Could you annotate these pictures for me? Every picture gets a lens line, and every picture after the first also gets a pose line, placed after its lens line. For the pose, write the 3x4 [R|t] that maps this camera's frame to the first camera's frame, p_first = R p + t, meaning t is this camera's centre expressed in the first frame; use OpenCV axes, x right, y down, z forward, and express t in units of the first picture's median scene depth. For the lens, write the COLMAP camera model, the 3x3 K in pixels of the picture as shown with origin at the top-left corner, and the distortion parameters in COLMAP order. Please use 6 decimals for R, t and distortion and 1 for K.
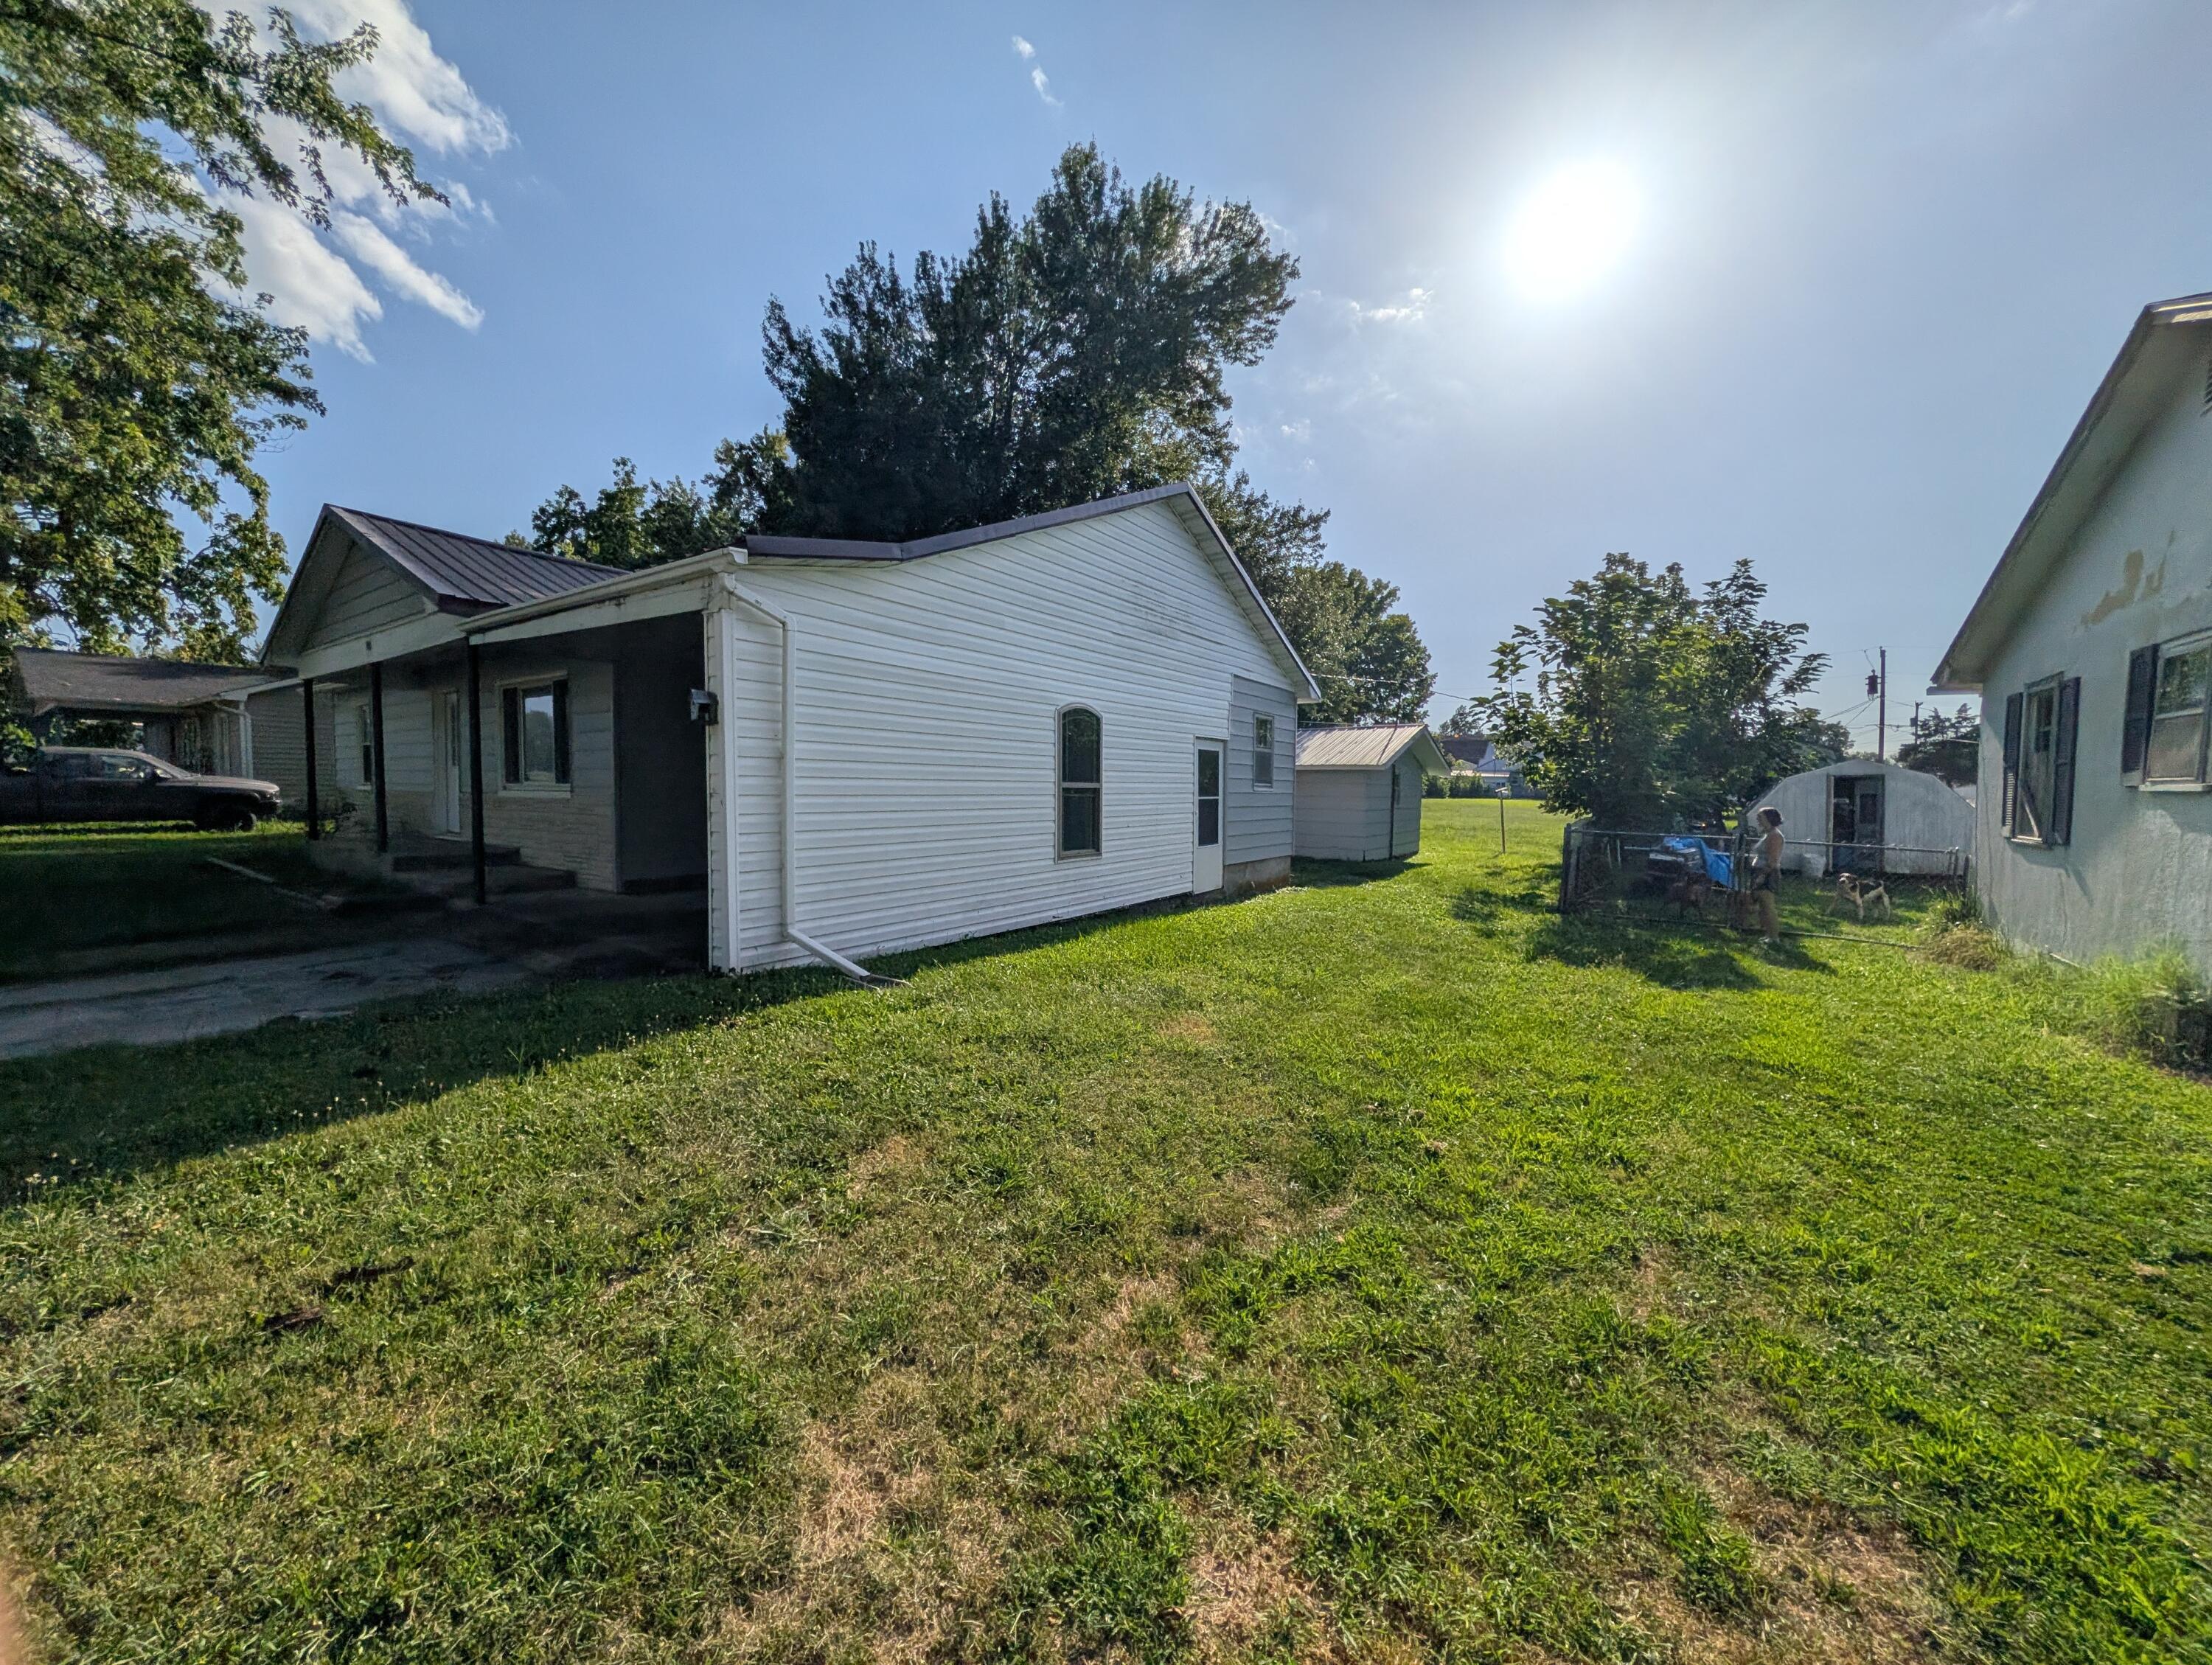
lens RADIAL K [[794.0, 0, 1106.0], [0, 794.0, 832.5], [0, 0, 1]] dist [-0.000219, -0.000007]
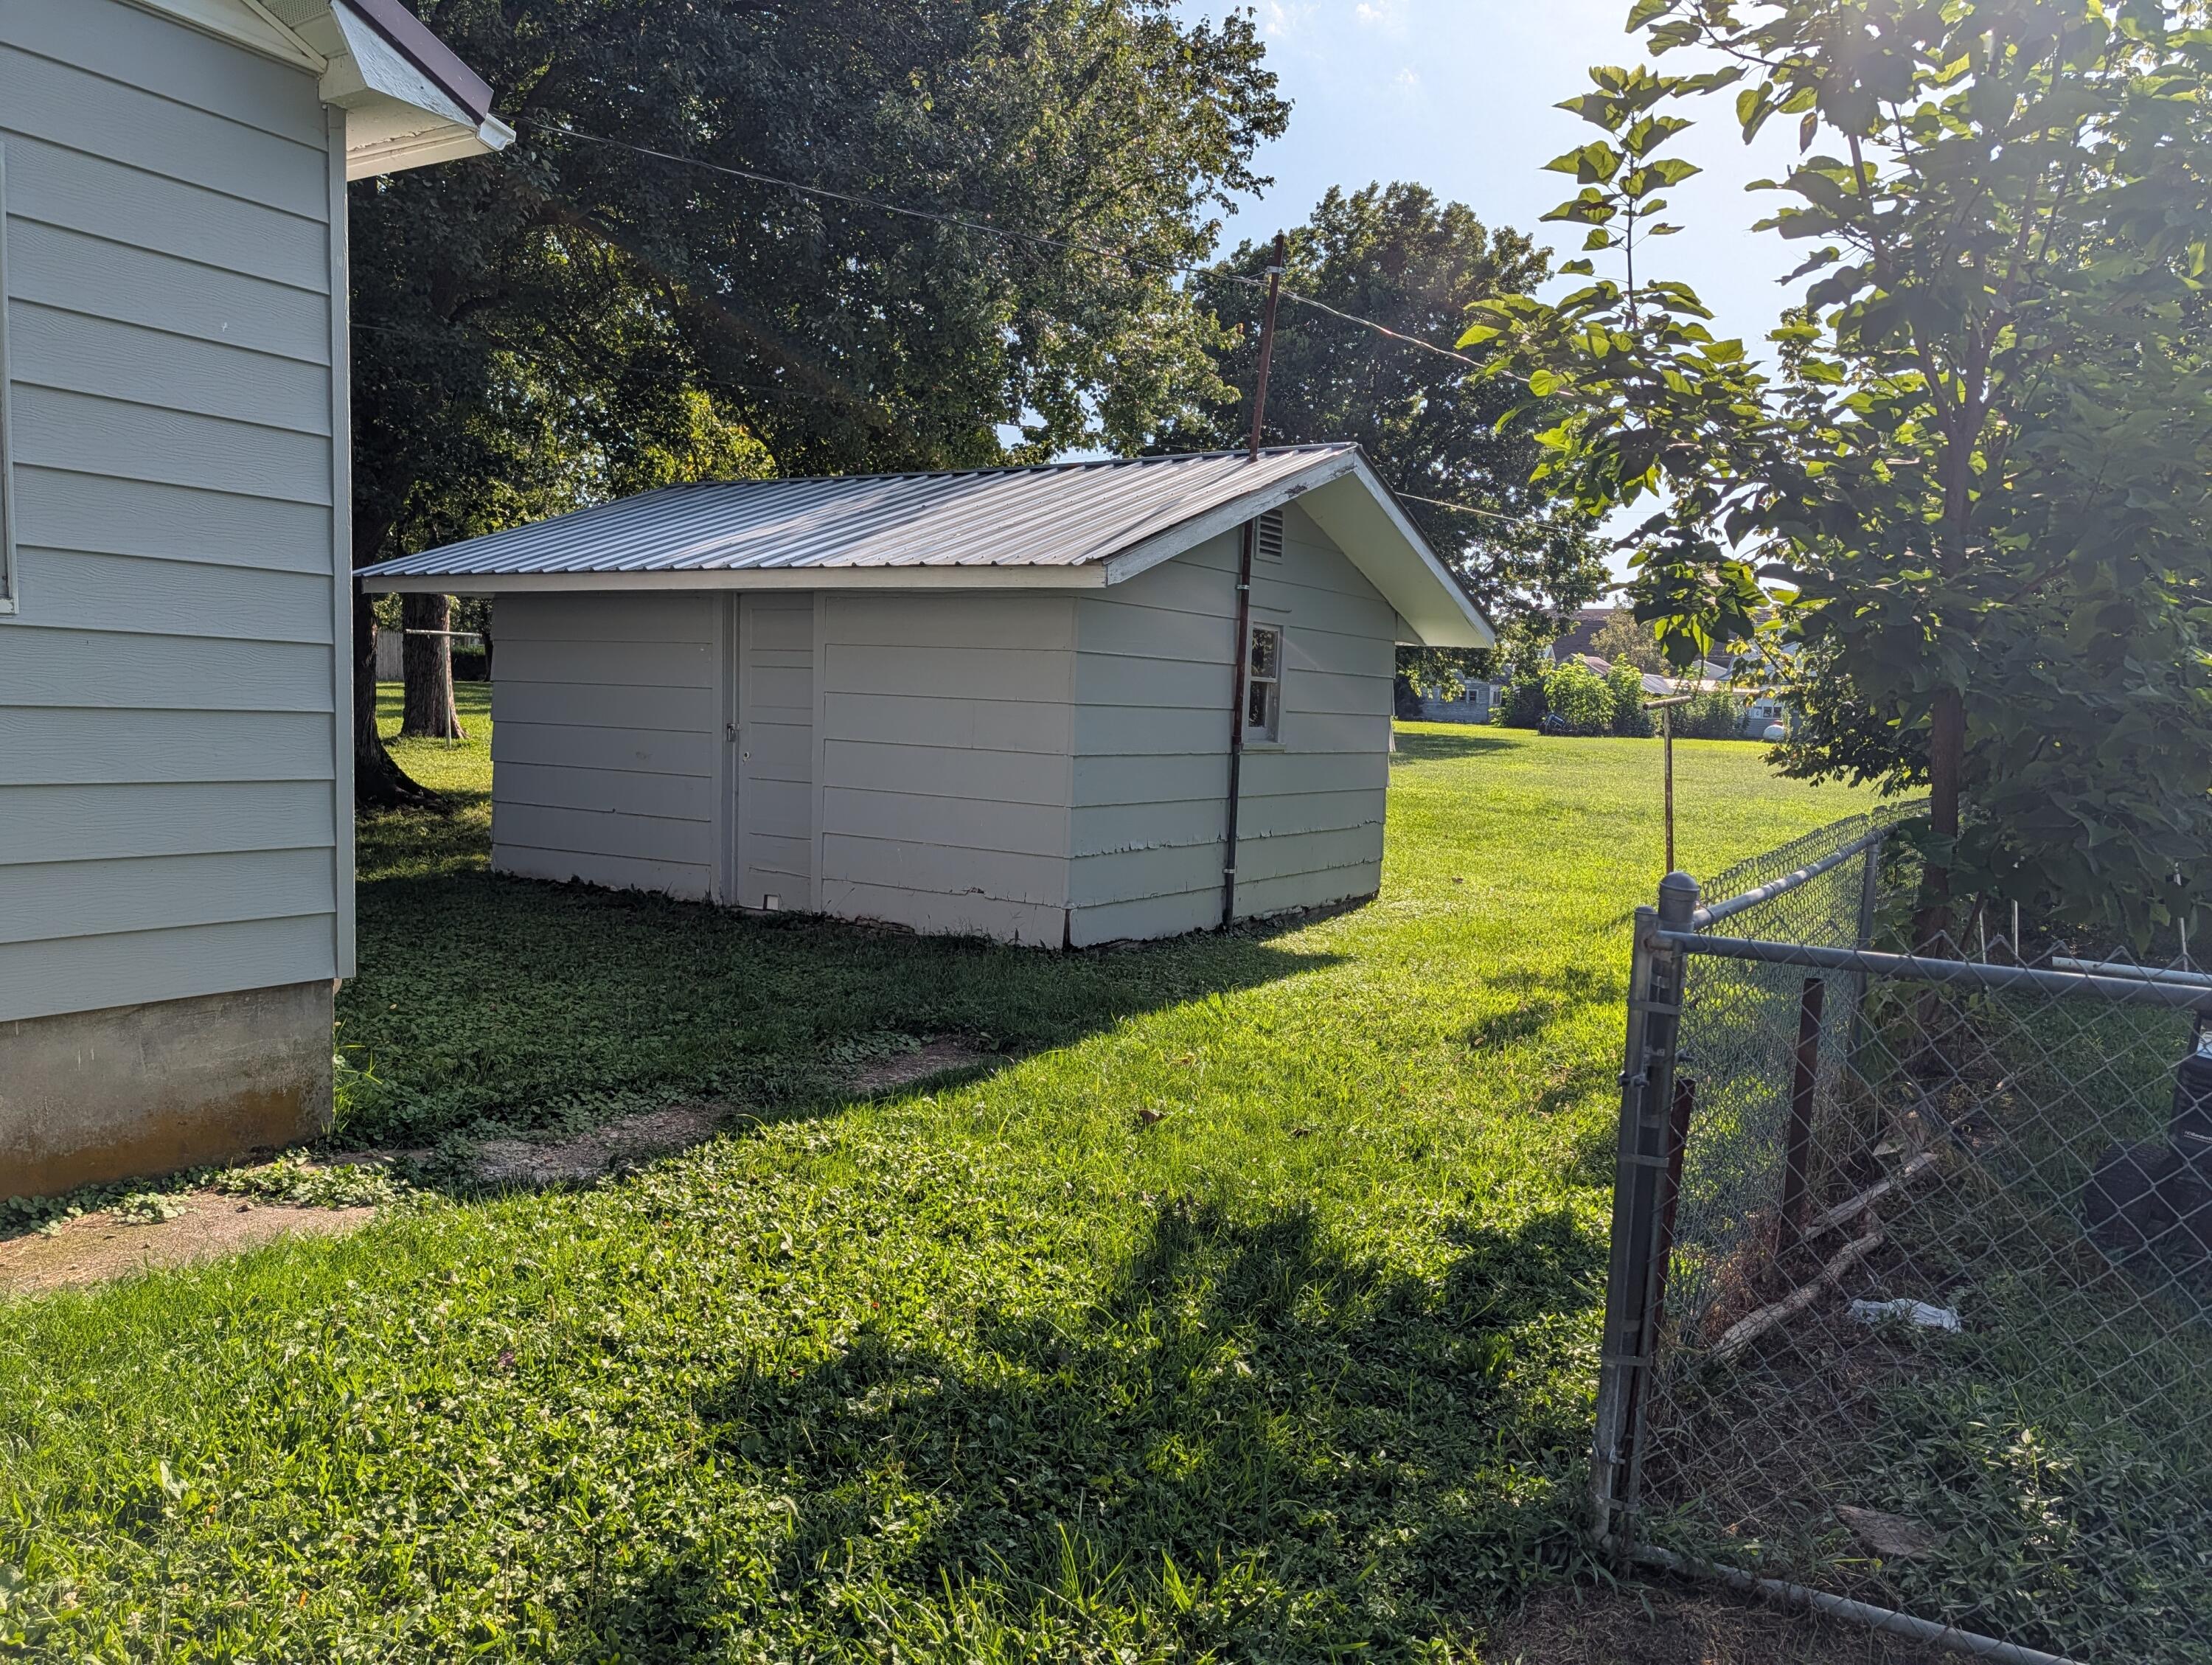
lens RADIAL K [[1574.4, 0, 1106.0], [0, 1574.4, 832.5], [0, 0, 1]] dist [0.004575, 0.001405]
pose [[0.997555, 0.038564, 0.058281, 0.257281], [-0.040445, 0.998687, 0.031454, -0.011933], [-0.056992, -0.033735, 0.997805, 0.405900]]
